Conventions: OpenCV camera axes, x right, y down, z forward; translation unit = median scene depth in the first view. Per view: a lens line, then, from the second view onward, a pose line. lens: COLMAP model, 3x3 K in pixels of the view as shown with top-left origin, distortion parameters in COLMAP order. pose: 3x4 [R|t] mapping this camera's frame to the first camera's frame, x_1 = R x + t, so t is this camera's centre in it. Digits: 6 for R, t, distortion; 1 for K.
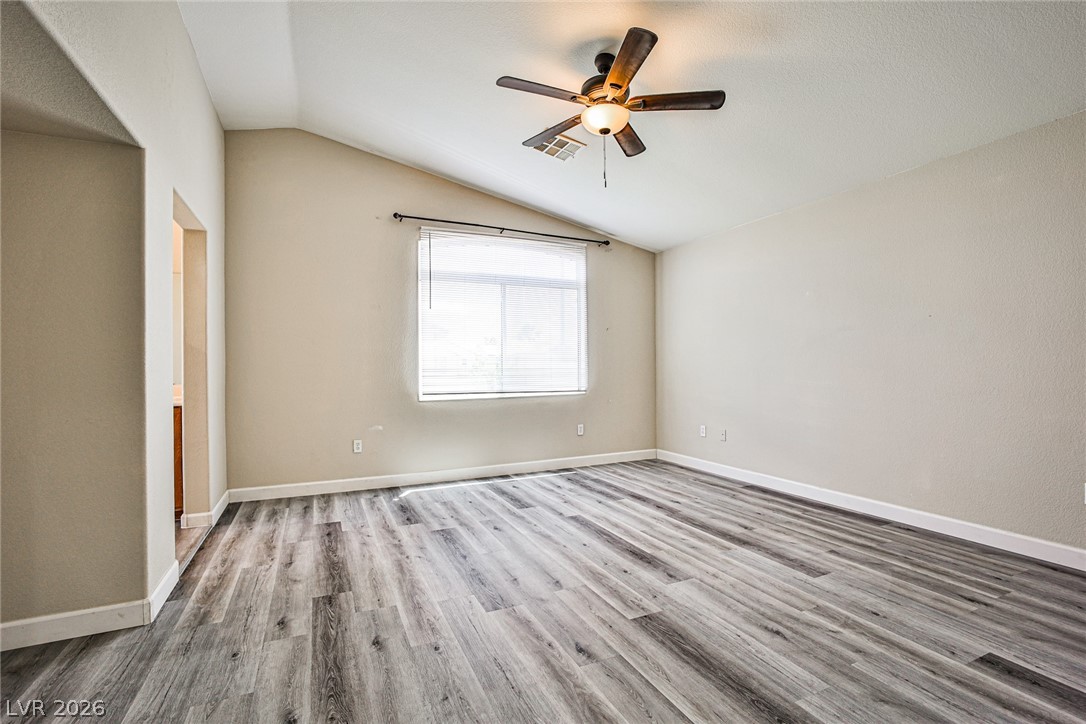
lens RADIAL K [[487.0, 0, 540.6], [0, 487.0, 364.2], [0, 0, 1]] dist [-0.036305, 0.015103]
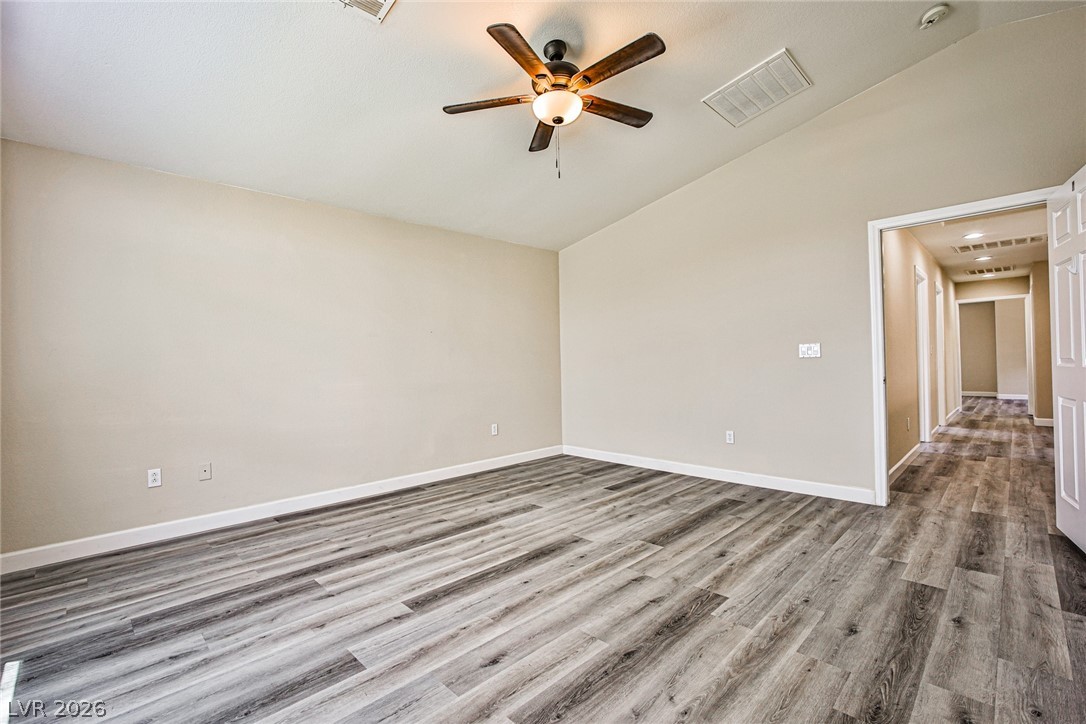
lens RADIAL K [[484.5, 0, 546.6], [0, 484.5, 360.0], [0, 0, 1]] dist [-0.038293, 0.015806]
pose [[-0.348687, 0.021496, 0.936993, -0.754842], [0.022652, 0.999638, -0.014503, 0.018855], [-0.936966, 0.016167, -0.349048, 1.384264]]
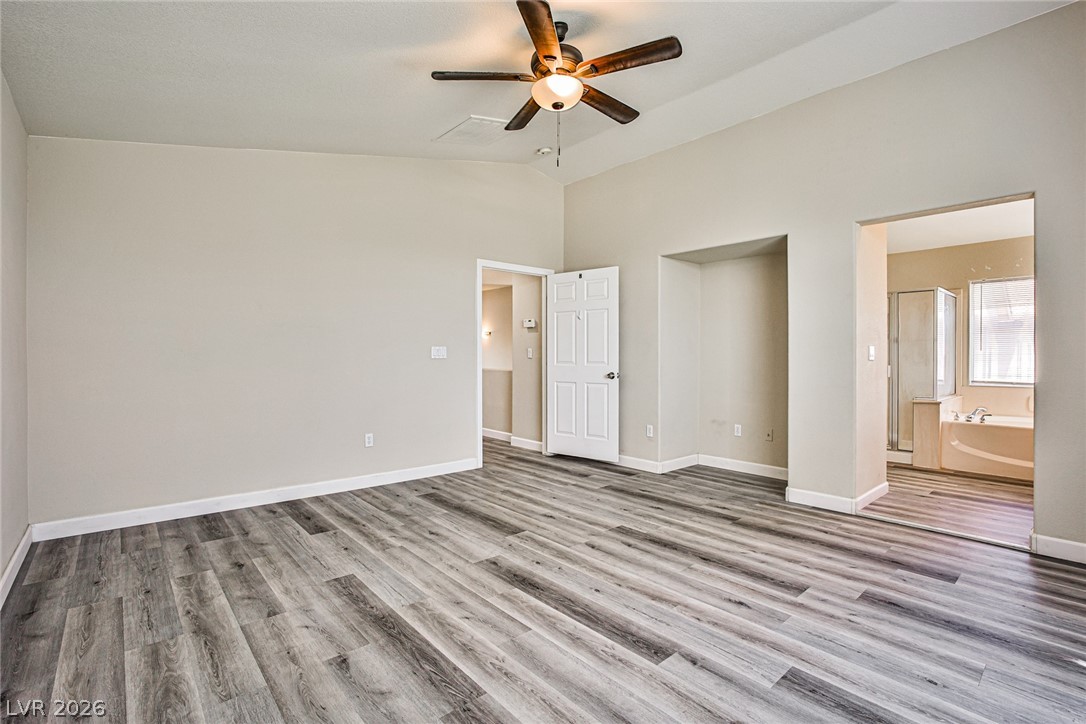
lens RADIAL K [[487.0, 0, 540.6], [0, 487.0, 364.2], [0, 0, 1]] dist [-0.036305, 0.015103]
pose [[-0.960053, 0.011737, -0.279573, 0.436093], [0.007699, 0.999850, 0.015535, -0.002788], [0.279713, 0.012762, -0.959999, 1.912501]]
